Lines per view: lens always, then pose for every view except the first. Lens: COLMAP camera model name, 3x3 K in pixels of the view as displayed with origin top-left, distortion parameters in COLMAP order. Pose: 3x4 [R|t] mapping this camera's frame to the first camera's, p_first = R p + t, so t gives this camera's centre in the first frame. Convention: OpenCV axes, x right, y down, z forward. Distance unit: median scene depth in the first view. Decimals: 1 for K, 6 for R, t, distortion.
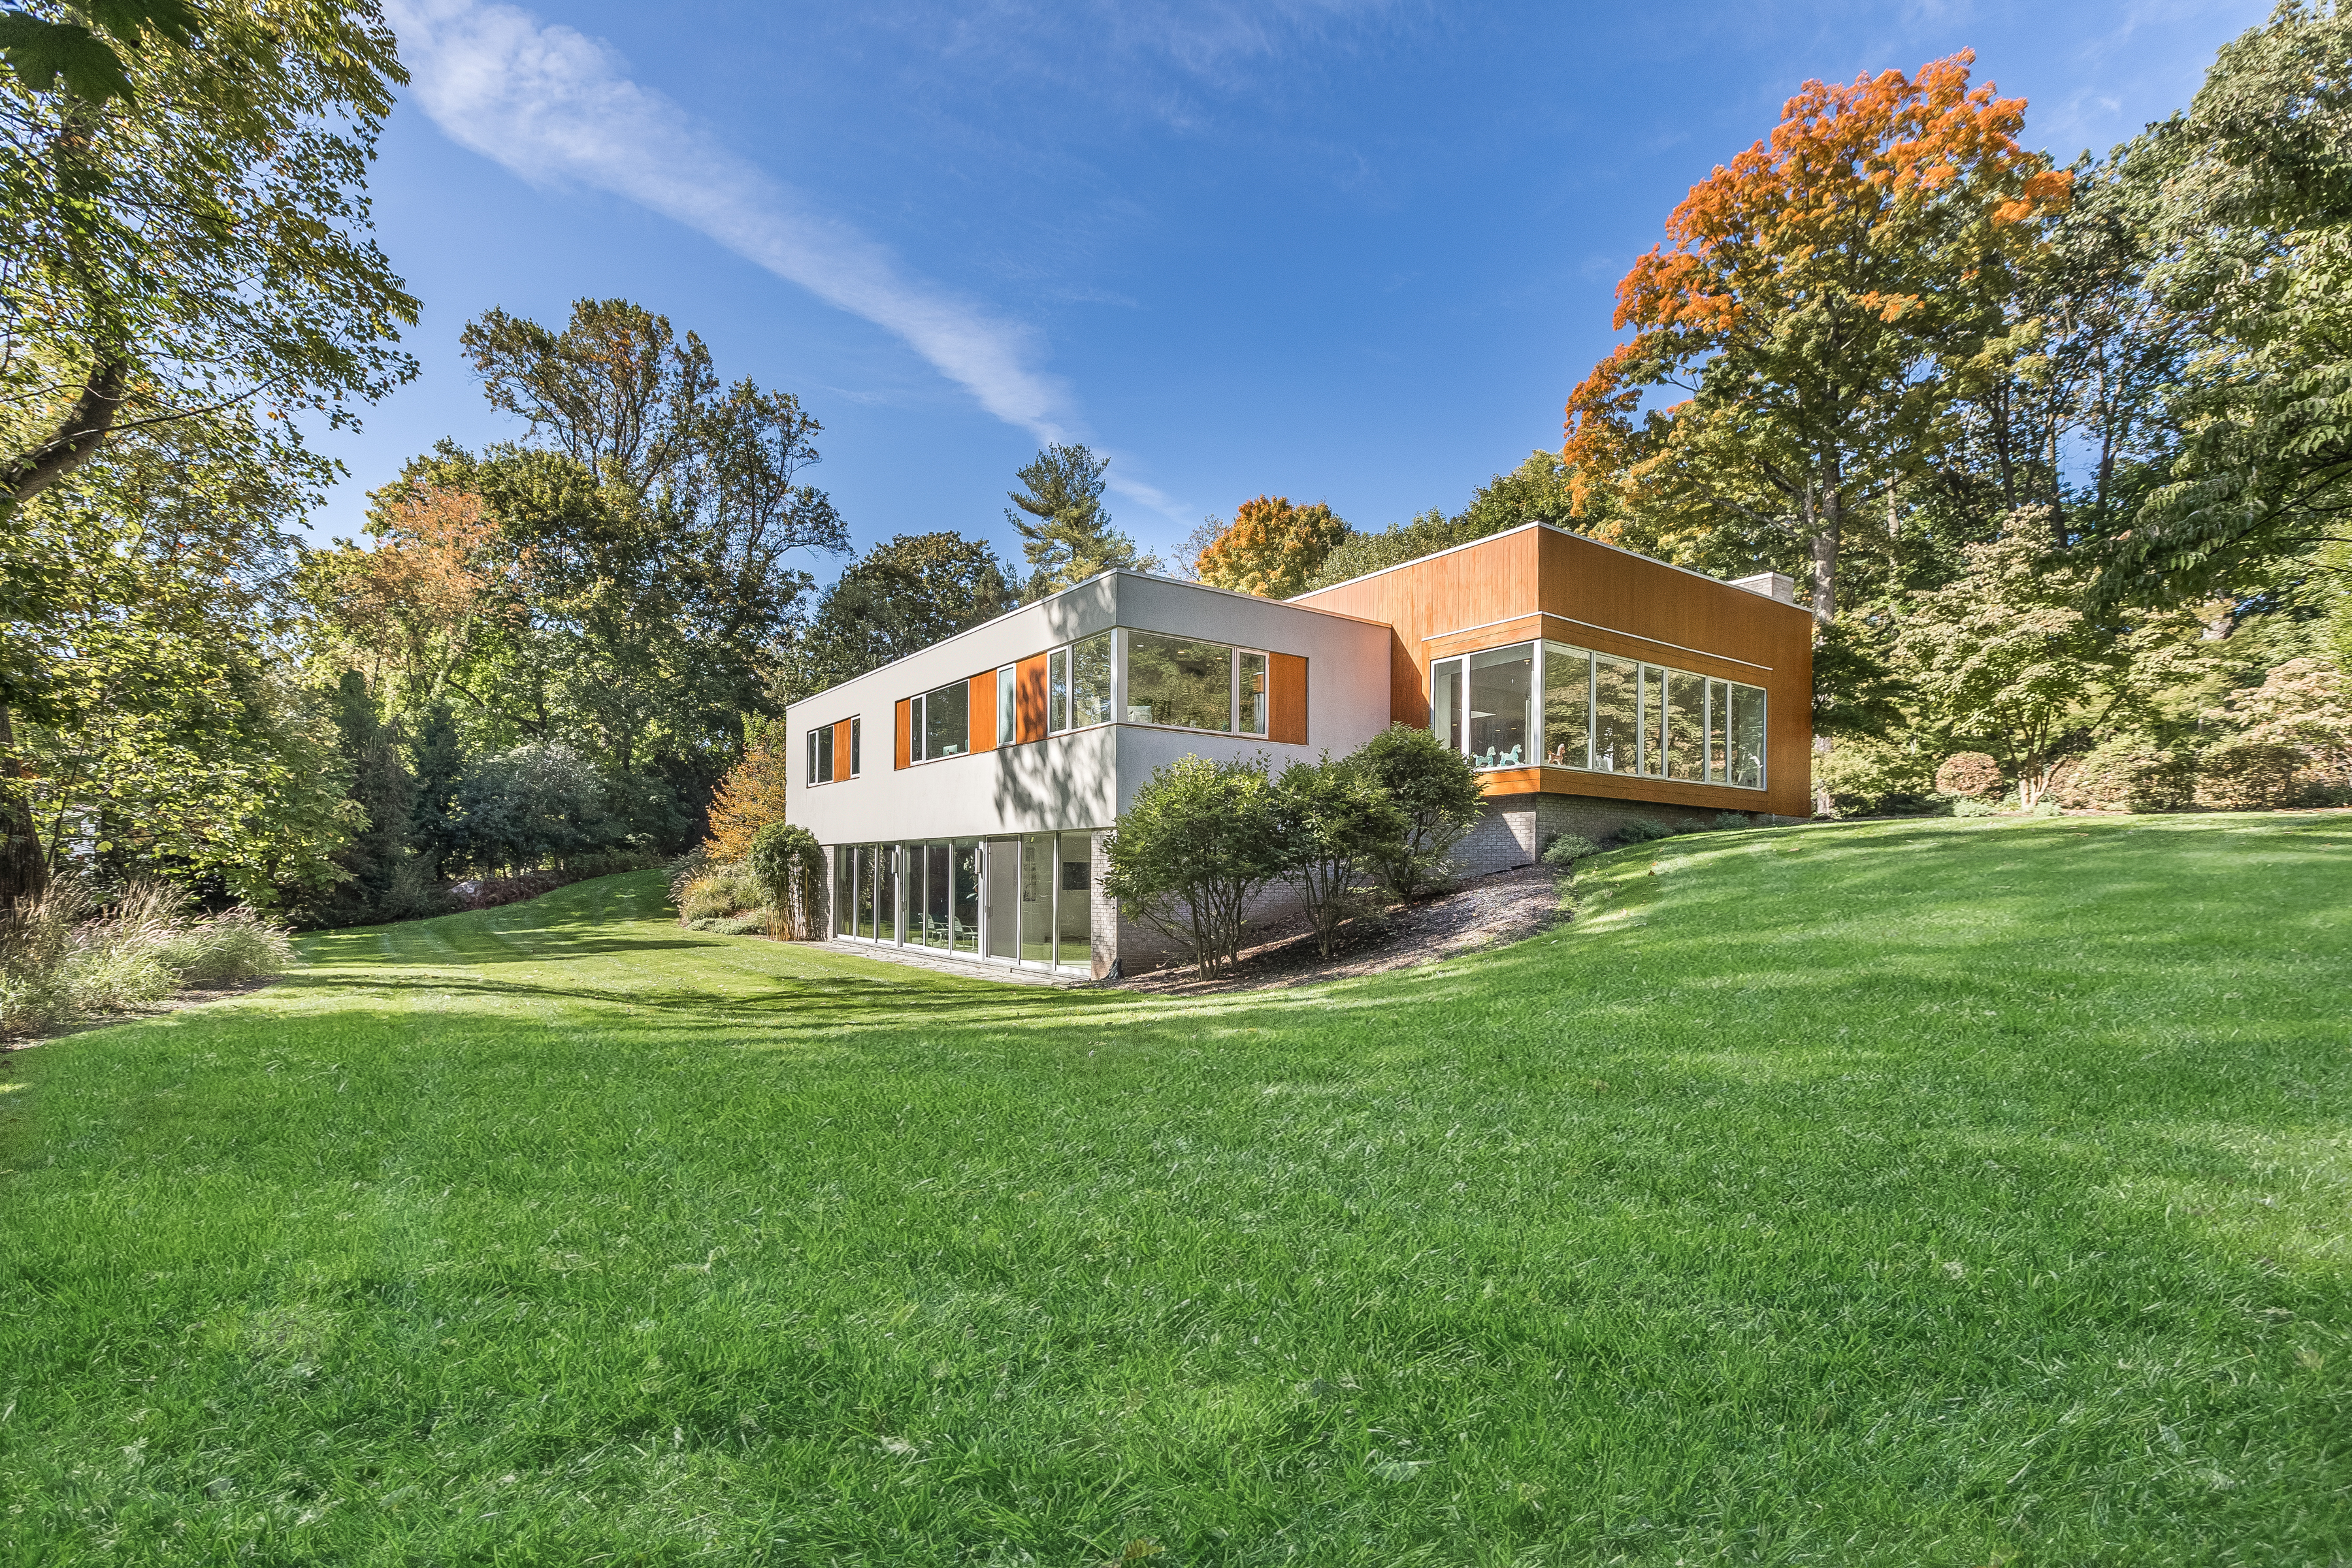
lens RADIAL K [[1102.0, 0, 1179.5], [0, 1102.0, 889.3], [0, 0, 1]] dist [-0.004063, -0.000430]
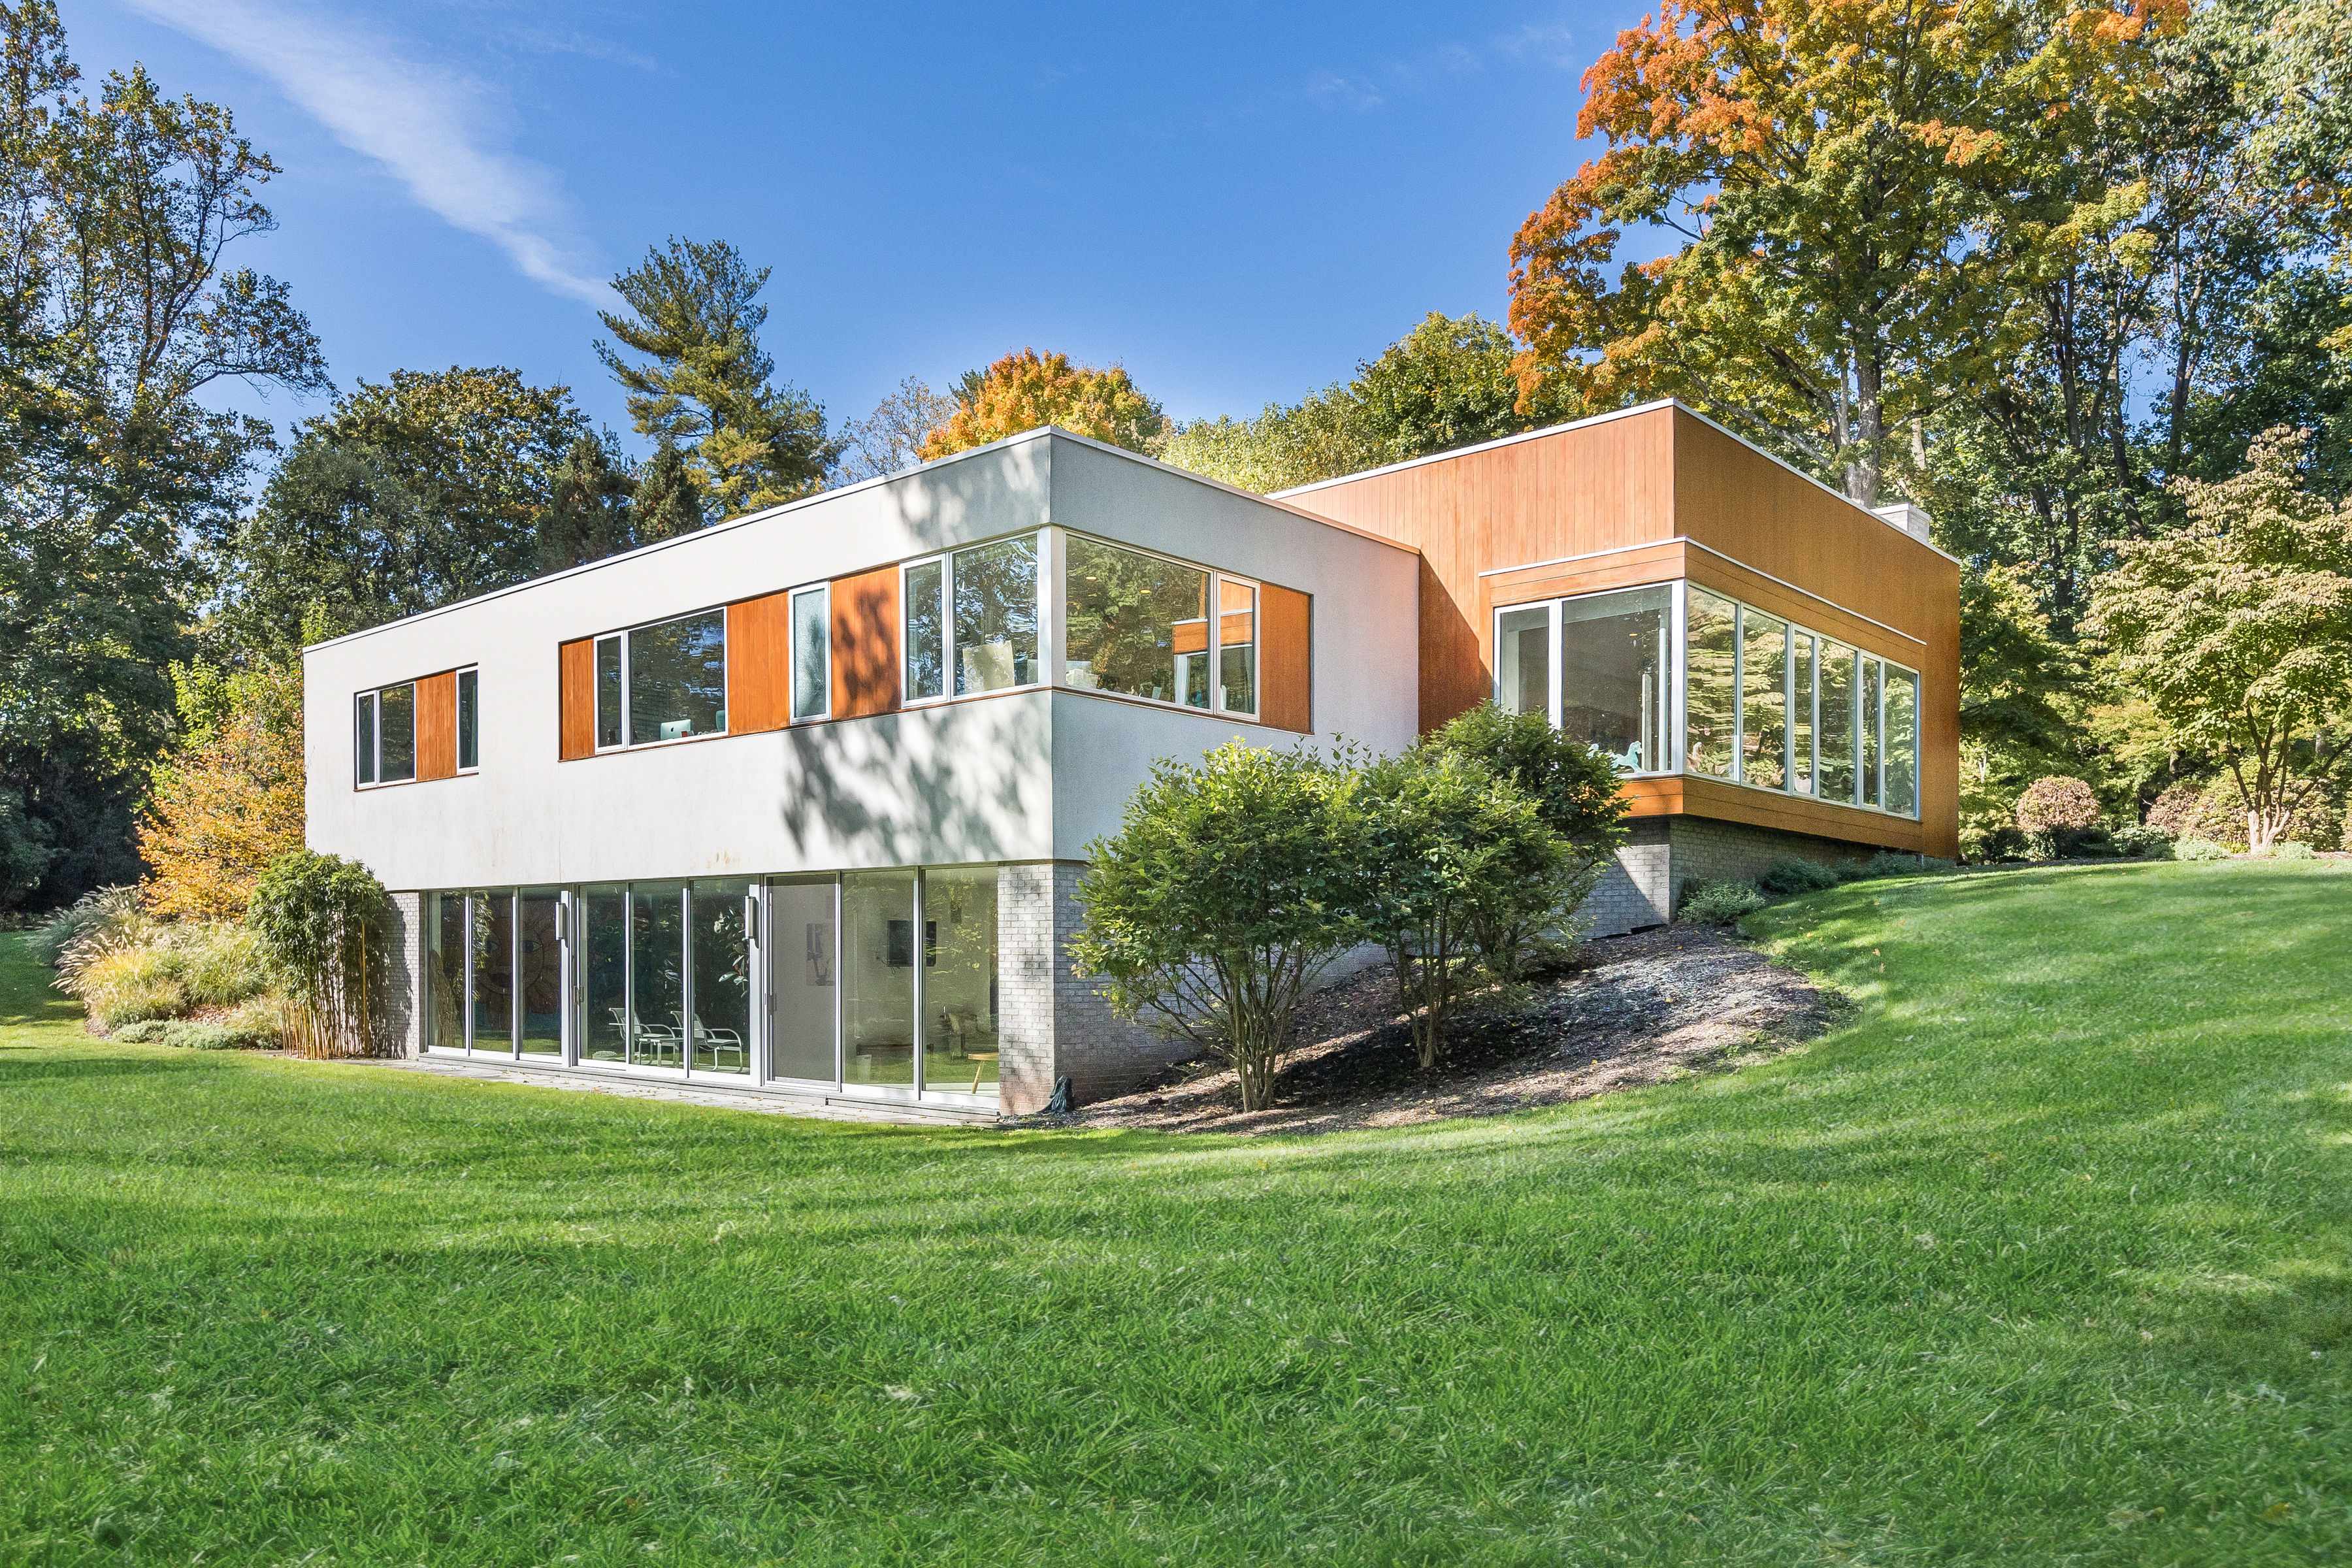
lens RADIAL K [[1700.6, 0, 1187.4], [0, 1700.6, 991.8], [0, 0, 1]] dist [0.004668, -0.009481]
pose [[0.975760, -0.005200, 0.218780, -0.097338], [0.002785, 0.999932, 0.011347, 0.002753], [-0.218824, -0.010462, 0.975708, 0.040048]]
